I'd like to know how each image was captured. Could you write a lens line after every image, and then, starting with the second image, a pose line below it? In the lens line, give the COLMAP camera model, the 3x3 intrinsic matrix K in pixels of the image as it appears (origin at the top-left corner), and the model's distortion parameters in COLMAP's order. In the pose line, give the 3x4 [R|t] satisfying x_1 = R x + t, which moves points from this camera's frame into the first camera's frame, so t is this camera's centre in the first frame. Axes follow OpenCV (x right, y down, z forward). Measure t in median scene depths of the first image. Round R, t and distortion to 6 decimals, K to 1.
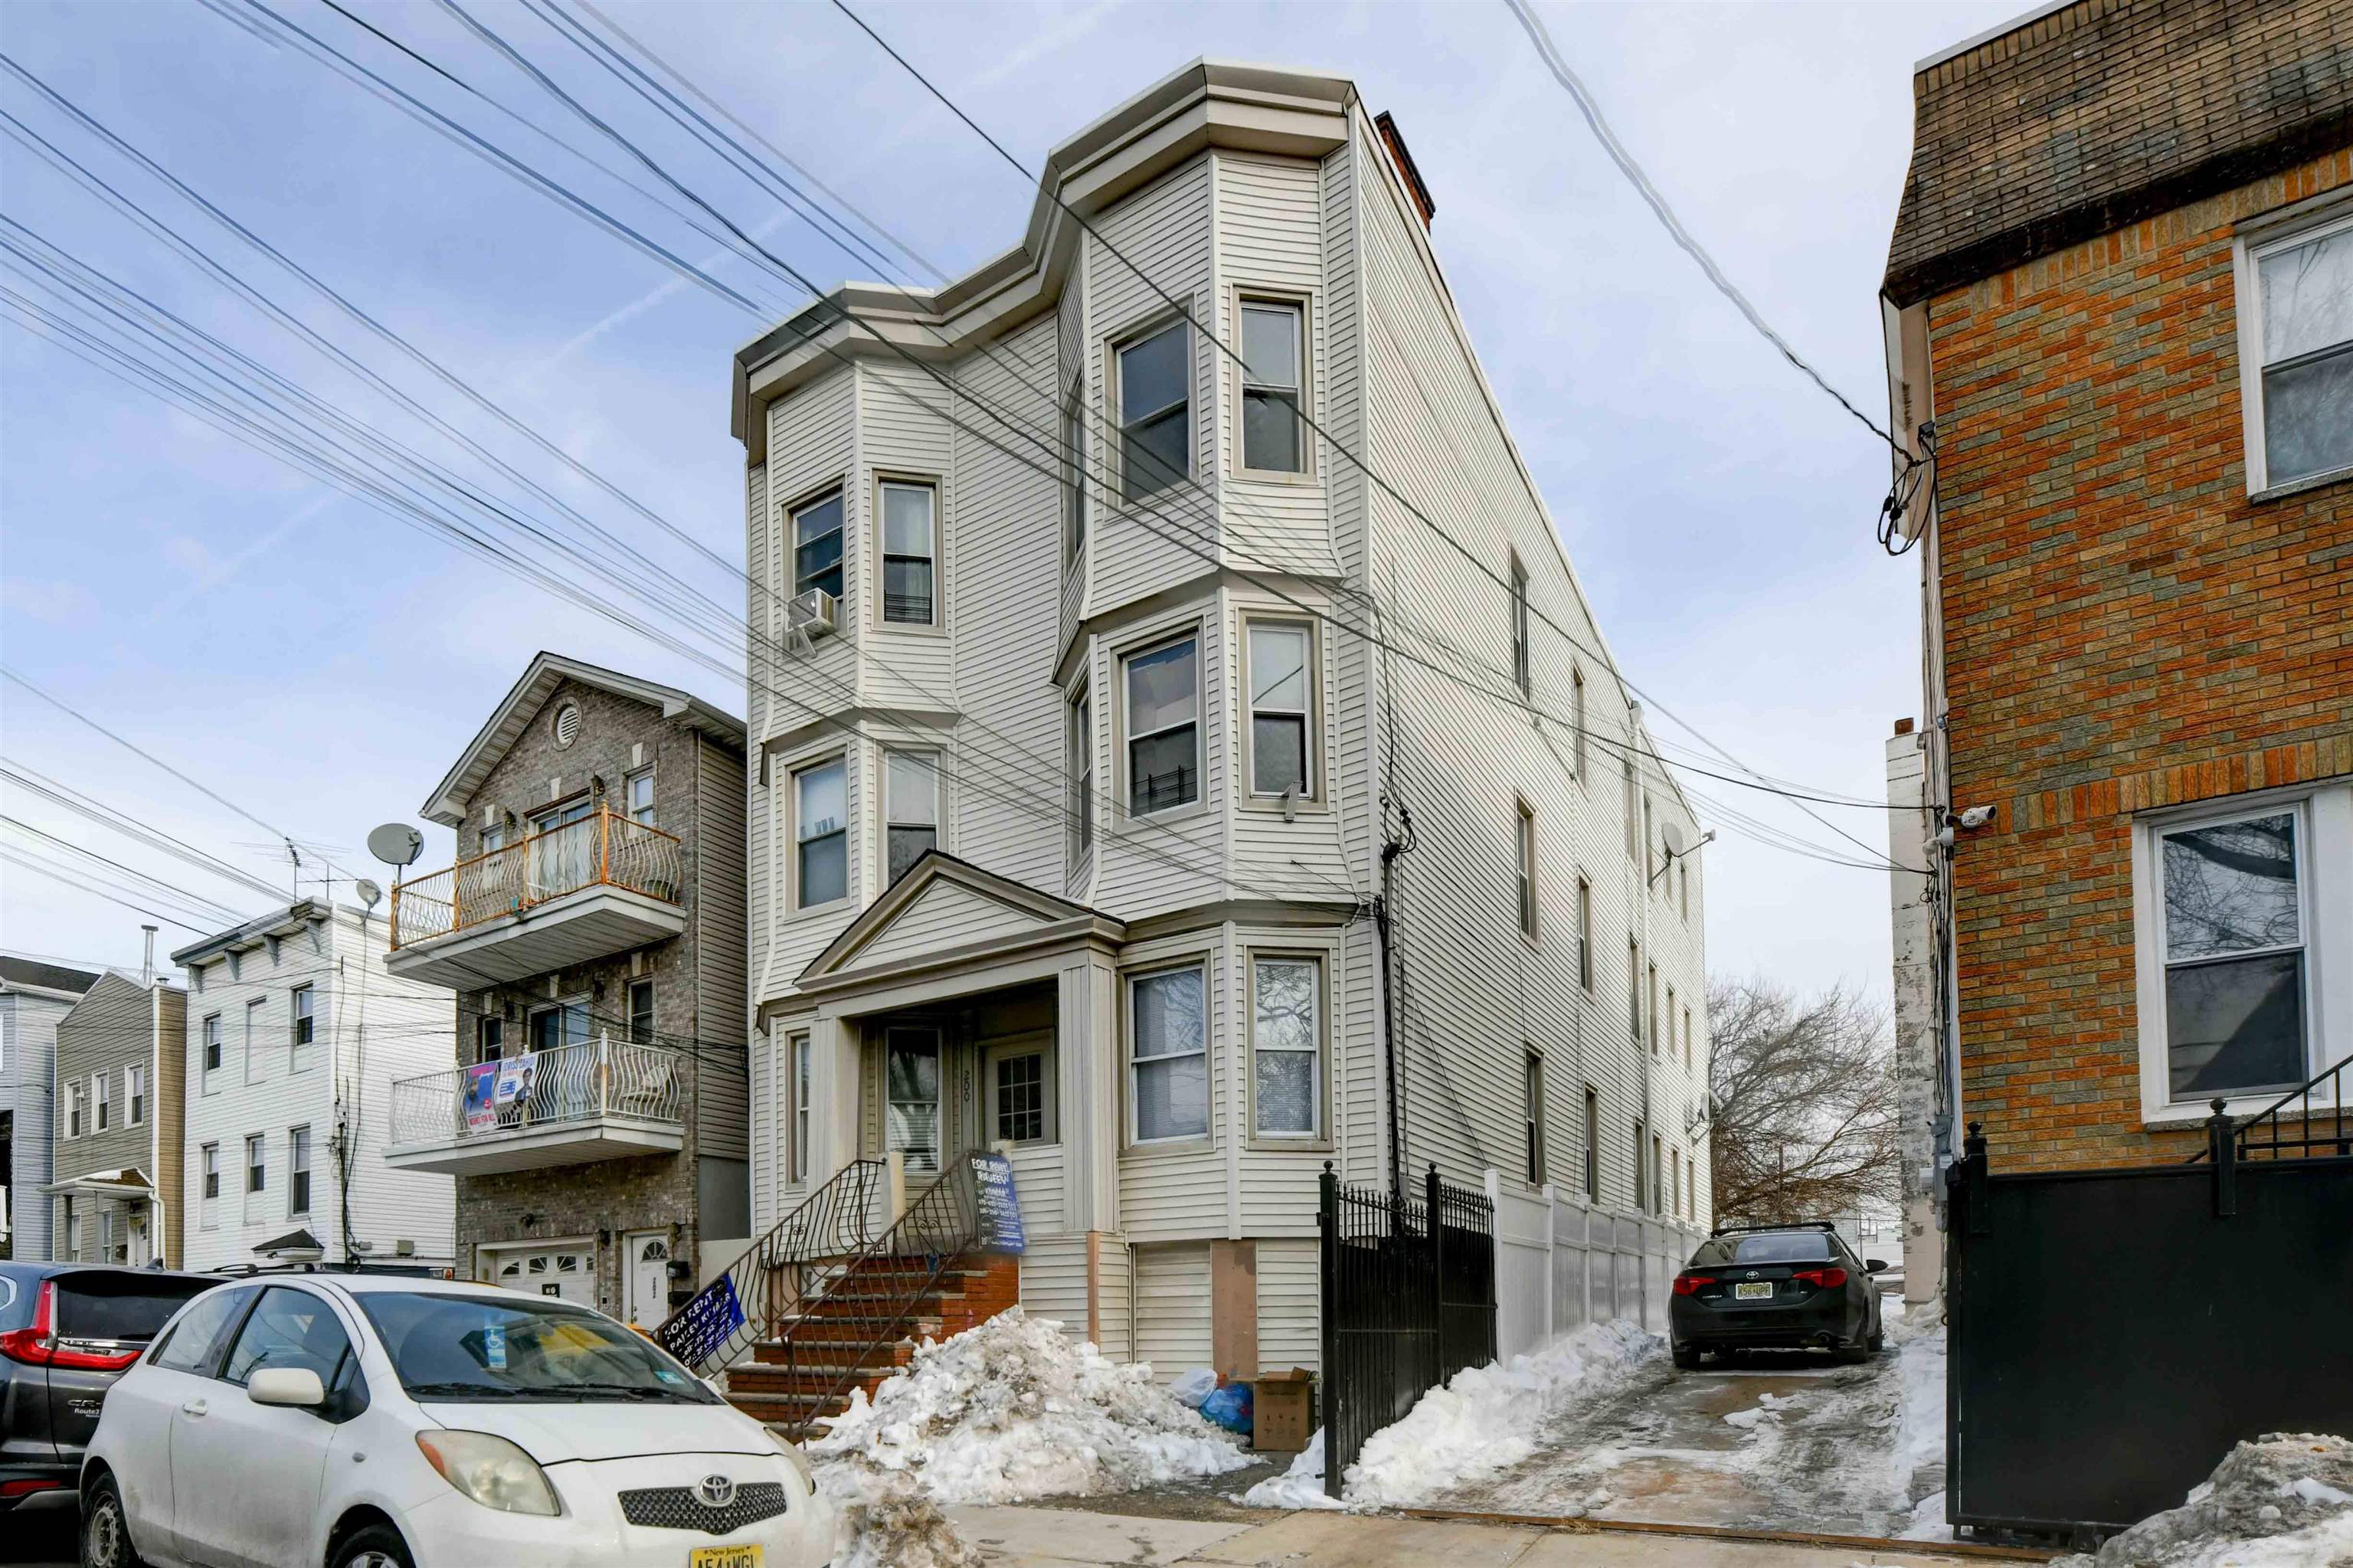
lens RADIAL K [[956.2, 0, 1149.9], [0, 956.2, 861.7], [0, 0, 1]] dist [-0.002125, -0.001175]
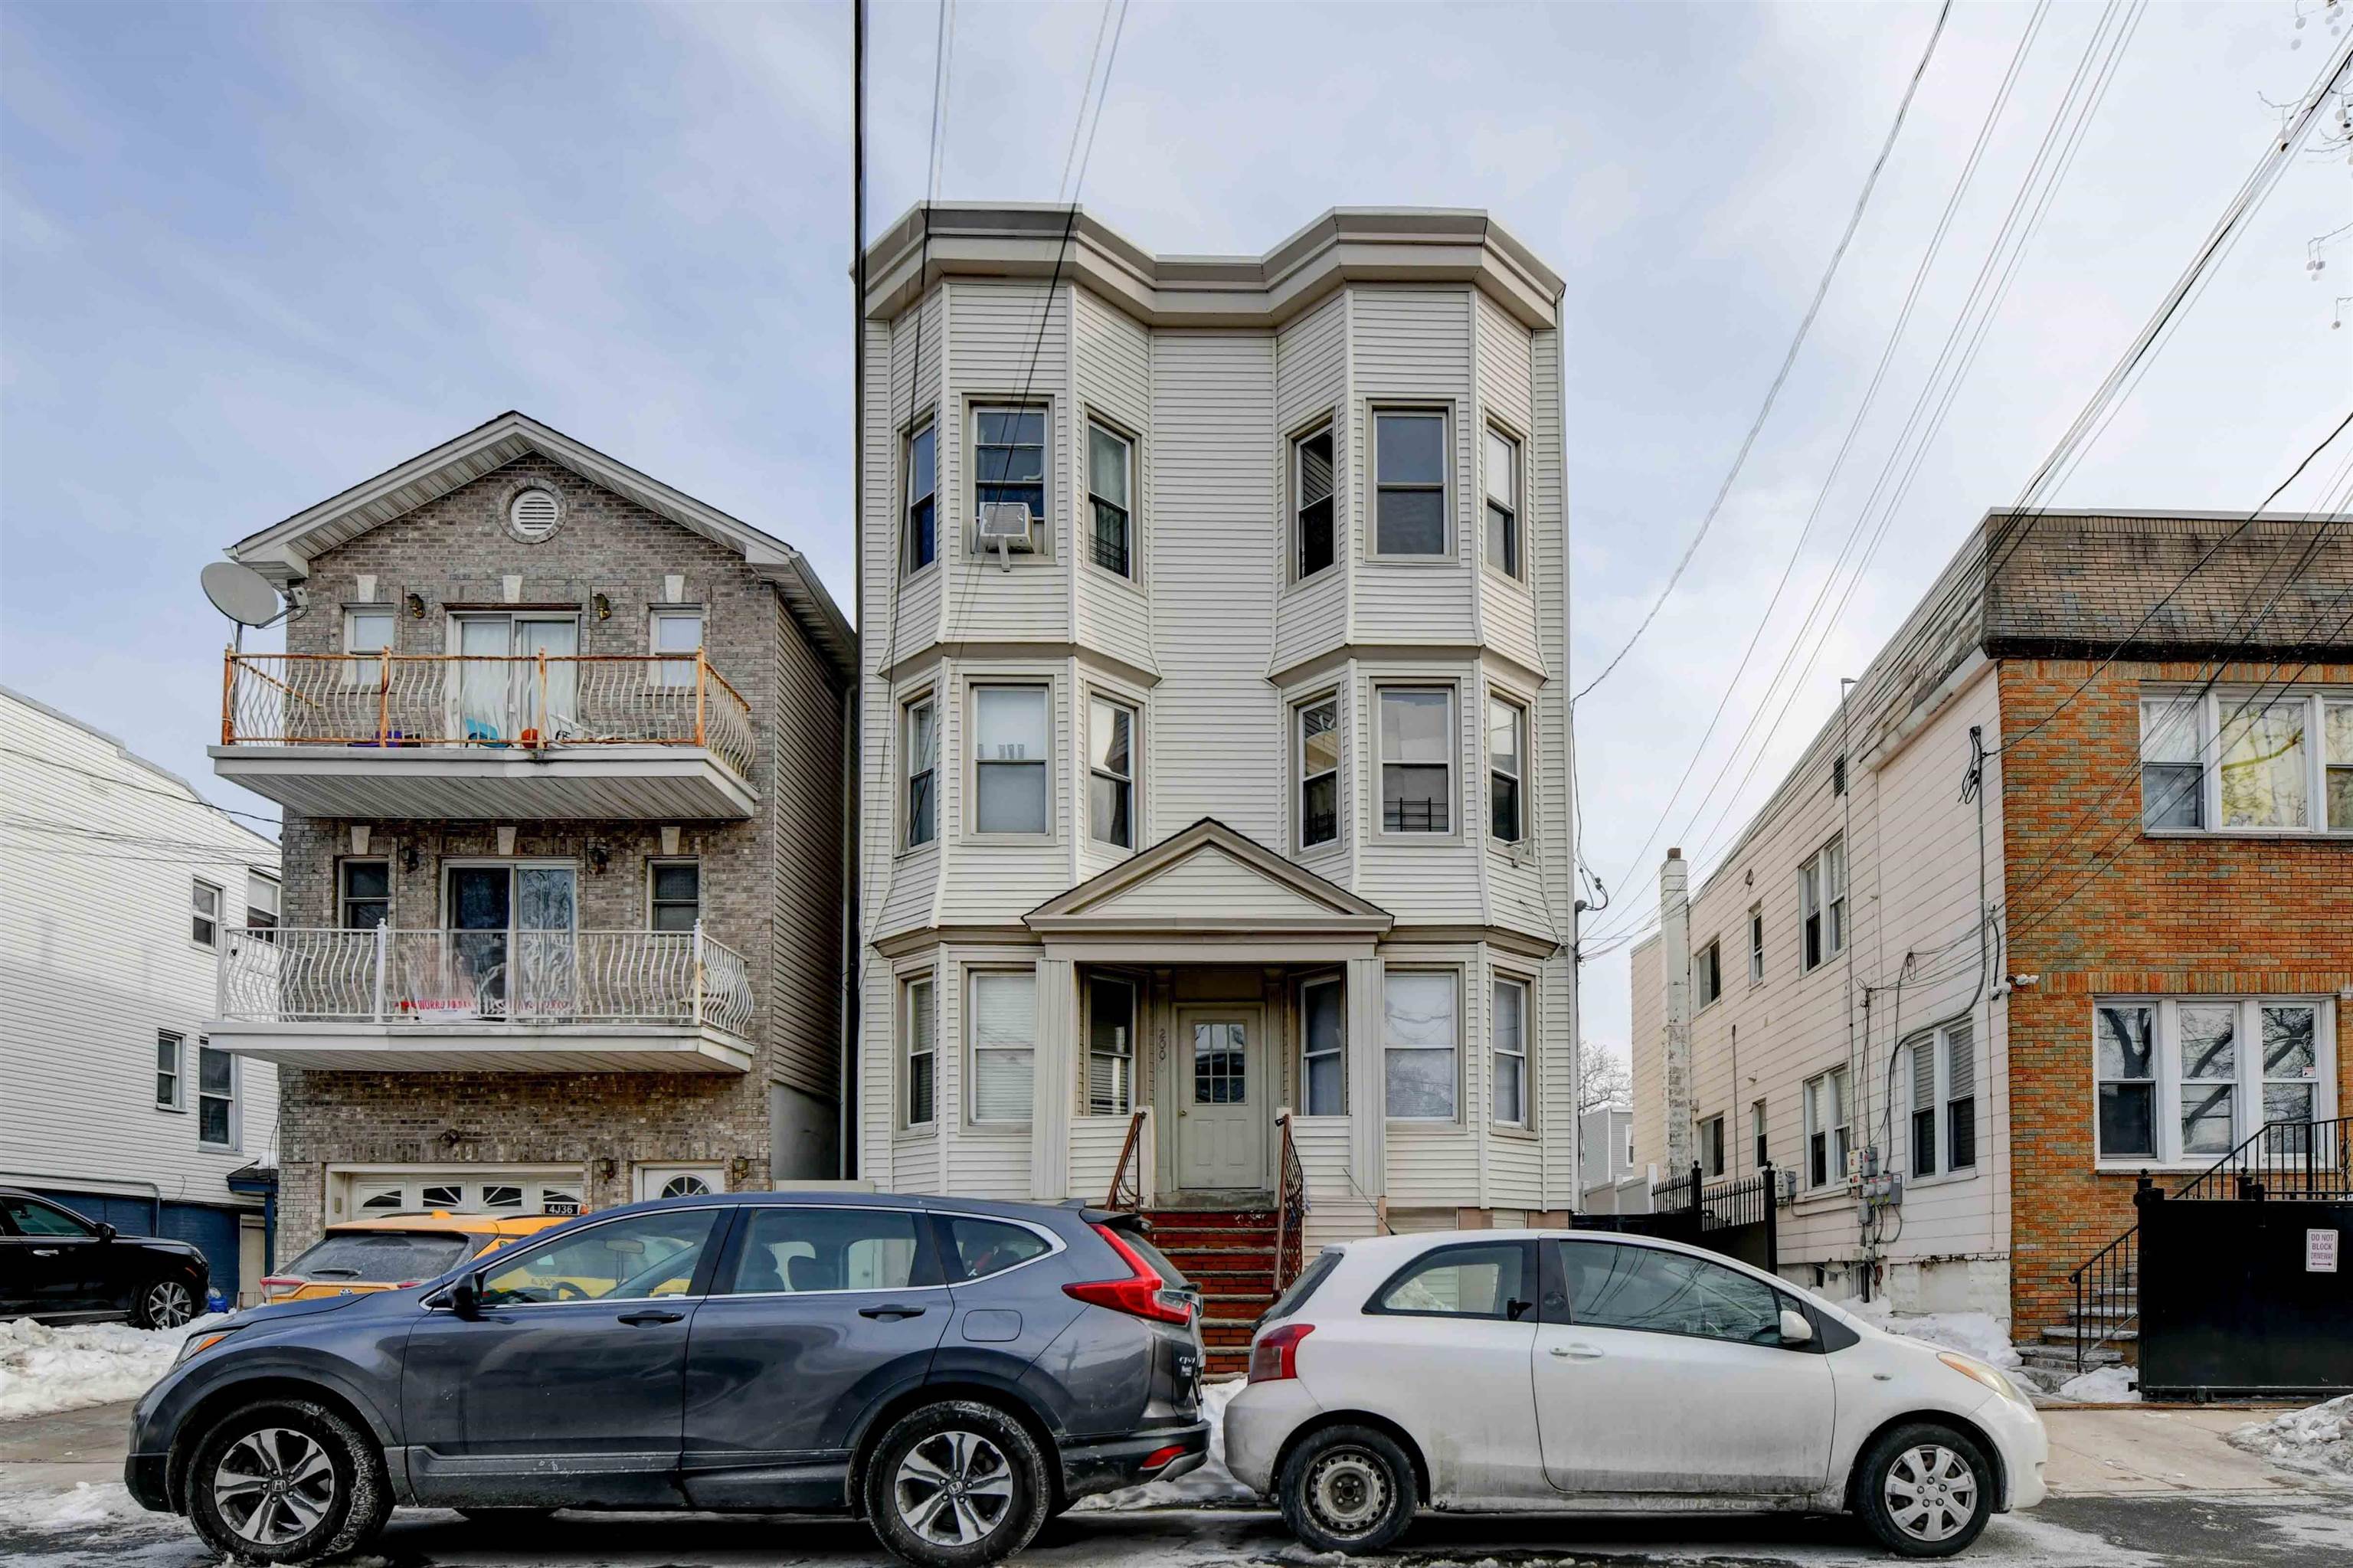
lens RADIAL K [[956.2, 0, 1176.4], [0, 956.2, 786.9], [0, 0, 1]] dist [-0.002125, -0.001175]
pose [[0.876166, 0.226457, 0.425500, -0.603723], [-0.215050, 0.973689, -0.075392, 0.034465], [-0.431377, -0.025448, 0.901813, 0.063167]]
